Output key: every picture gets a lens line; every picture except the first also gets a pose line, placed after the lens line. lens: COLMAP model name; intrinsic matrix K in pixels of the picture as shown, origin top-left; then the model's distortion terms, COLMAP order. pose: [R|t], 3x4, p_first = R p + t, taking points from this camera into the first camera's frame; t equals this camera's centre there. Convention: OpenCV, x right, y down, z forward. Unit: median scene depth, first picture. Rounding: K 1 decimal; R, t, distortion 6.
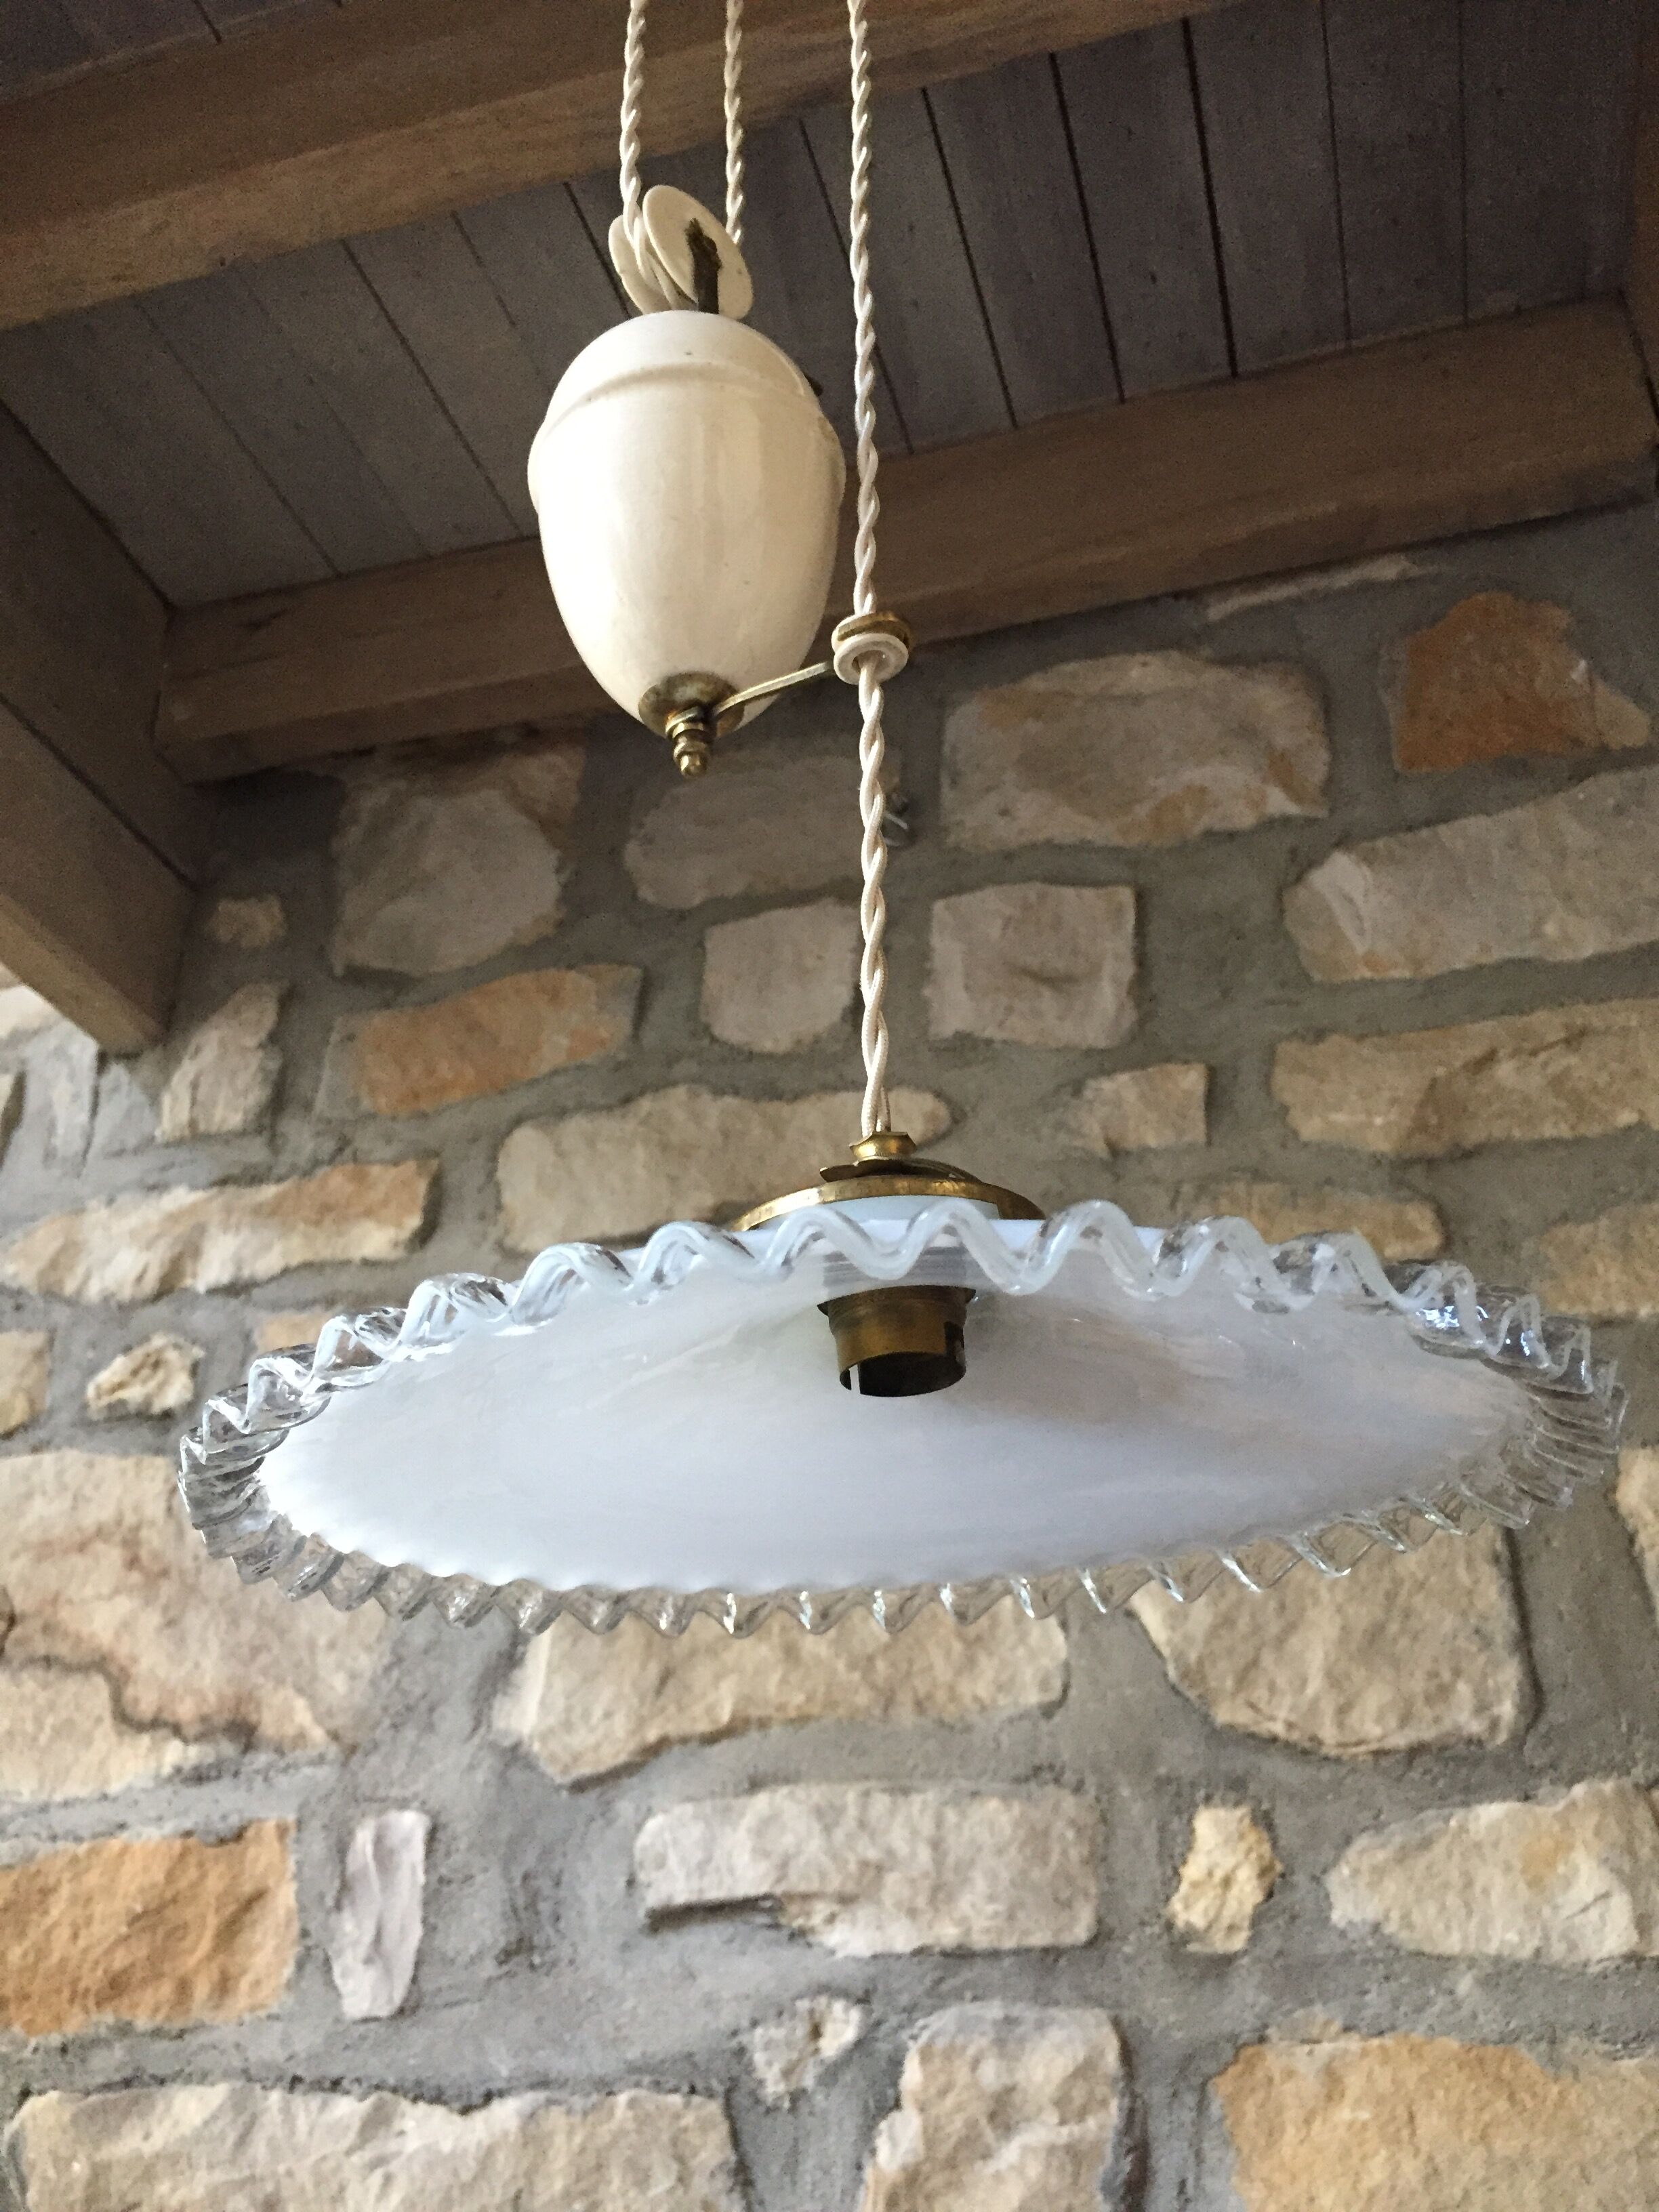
lens RADIAL K [[1900.0, 0, 837.0], [0, 1900.0, 1093.1], [0, 0, 1]] dist [0.076427, -0.112983]
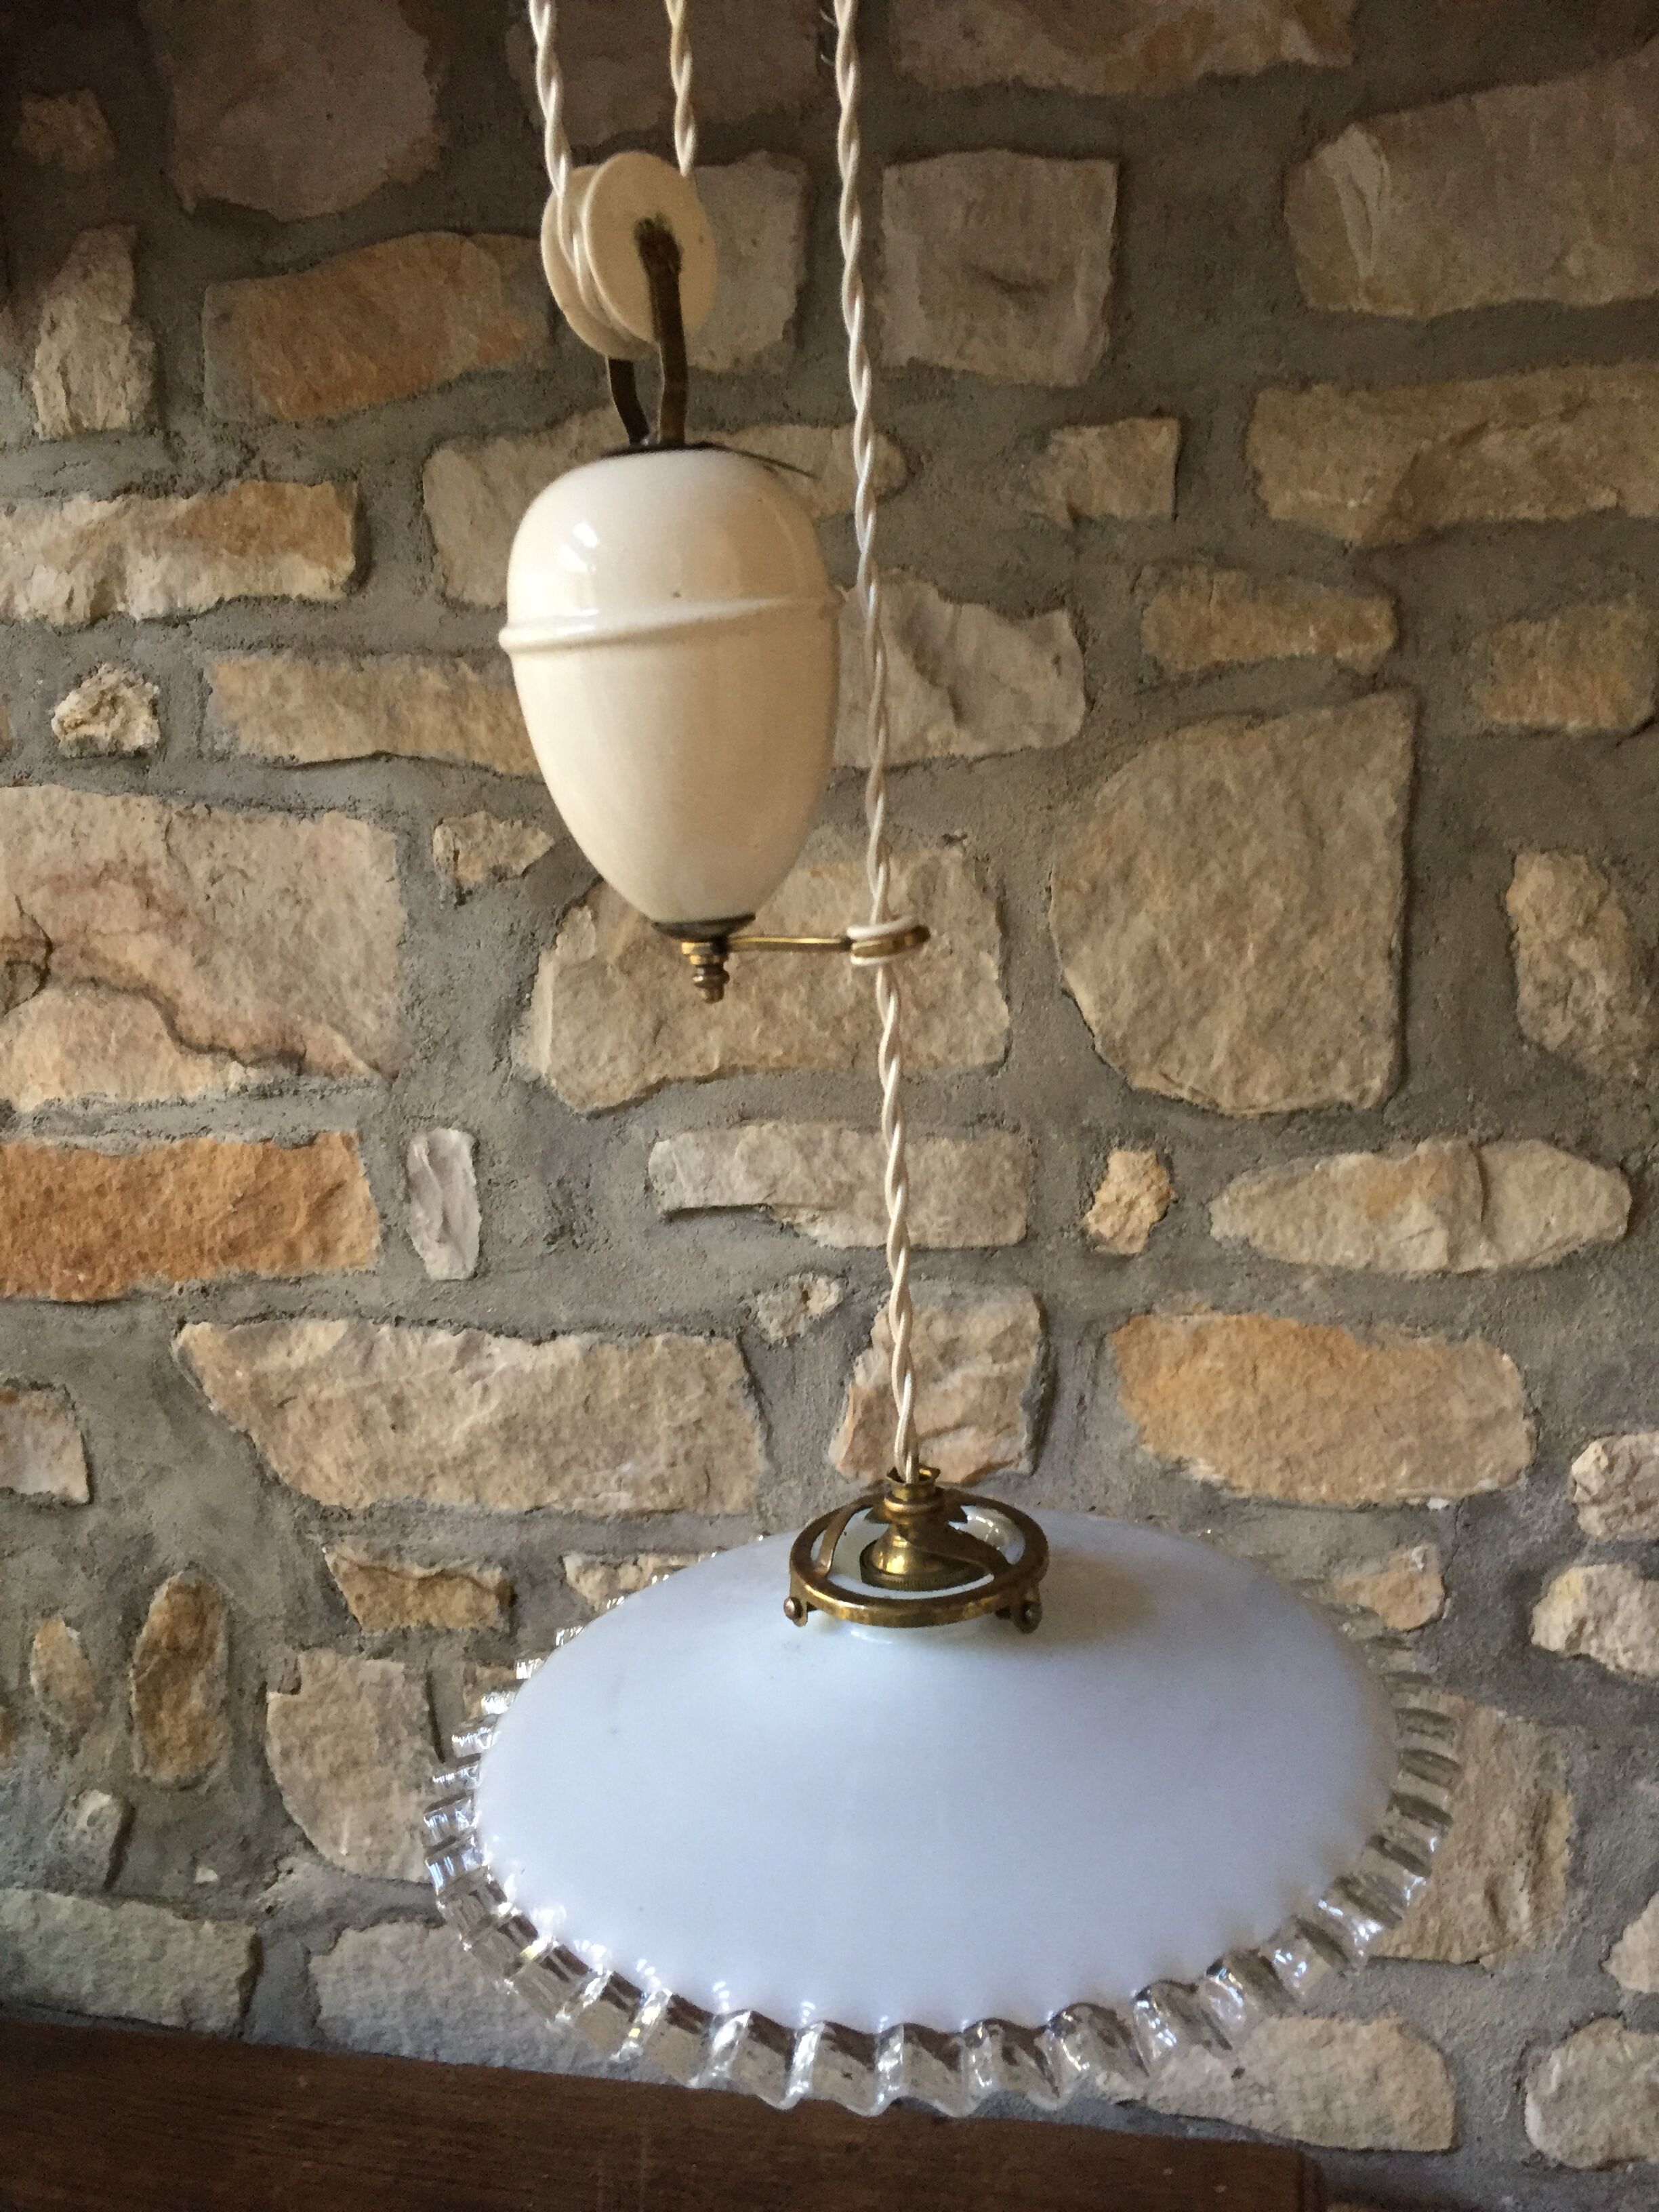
lens RADIAL K [[1900.0, 0, 825.1], [0, 1900.0, 1113.9], [0, 0, 1]] dist [0.076427, -0.112983]
pose [[0.998440, -0.048539, 0.027596, -0.023805], [0.020844, 0.782535, 0.622257, -0.357268], [-0.051799, -0.620711, 0.782326, 0.066659]]
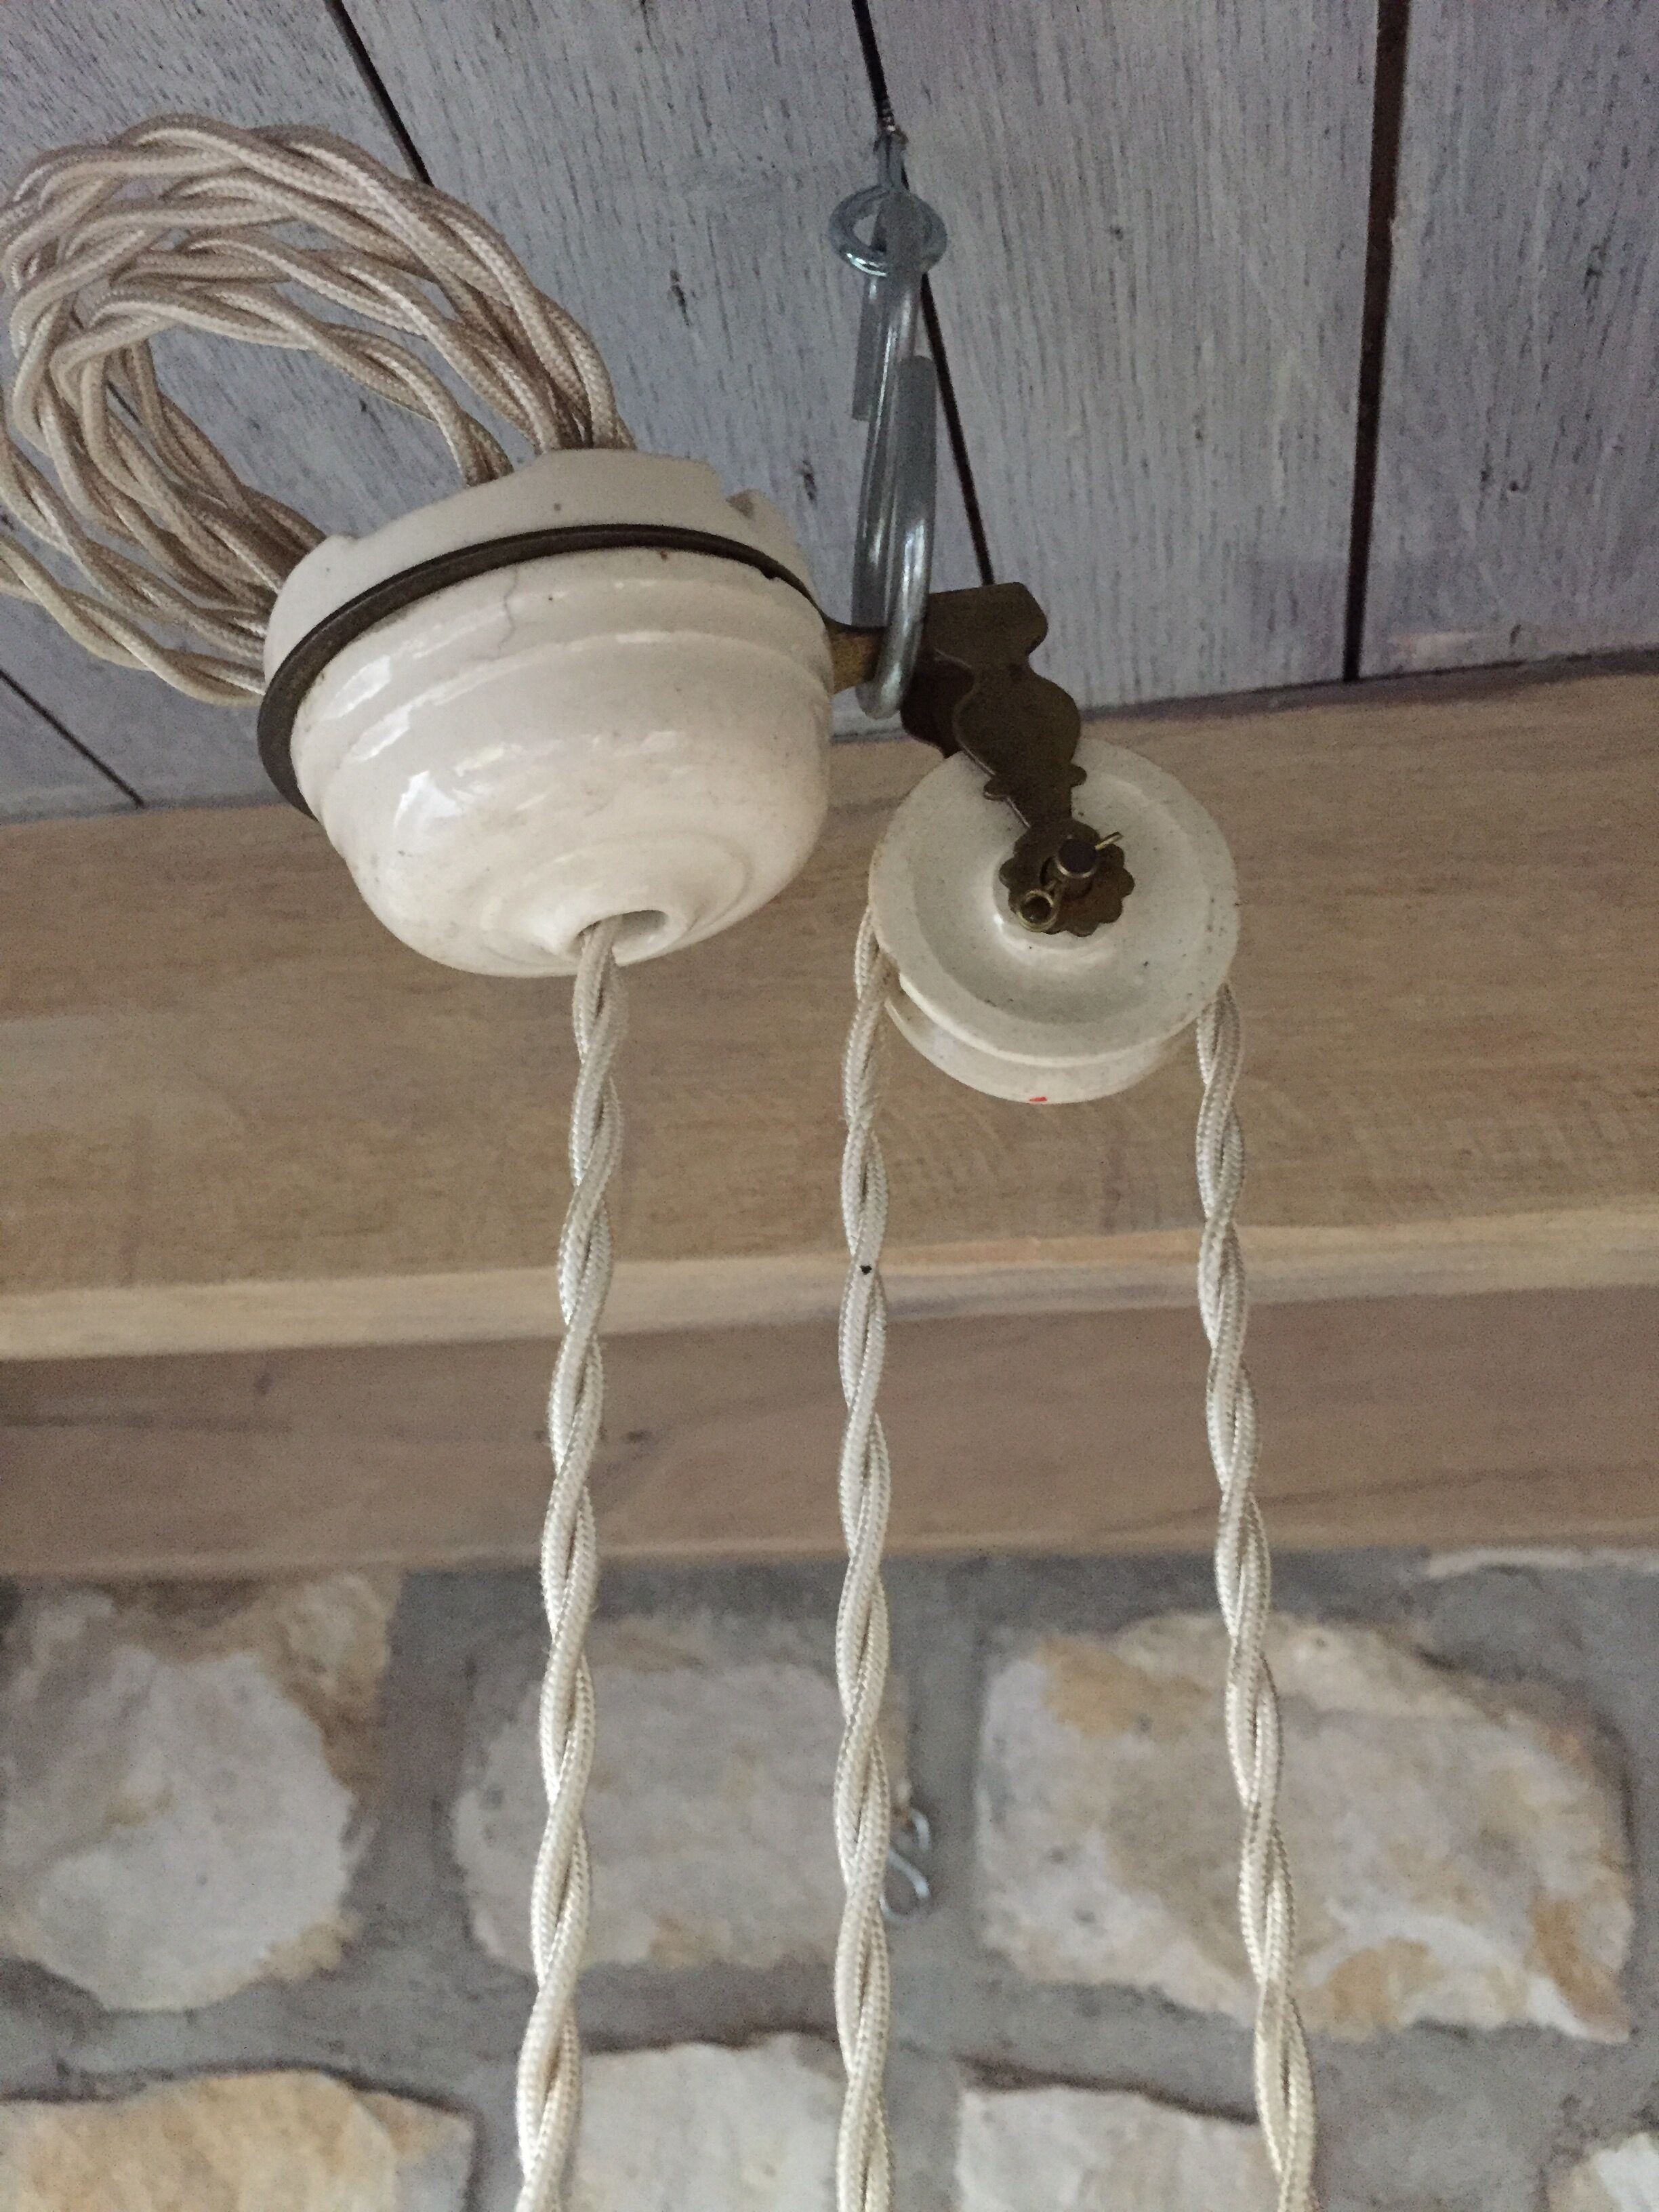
lens RADIAL K [[1900.0, 0, 834.0], [0, 1900.0, 1072.4], [0, 0, 1]] dist [0.076427, -0.112983]
pose [[0.996446, 0.046134, 0.070477, -0.055863], [-0.055082, 0.989876, 0.130811, -0.579552], [-0.063728, -0.134228, 0.988899, 0.516051]]
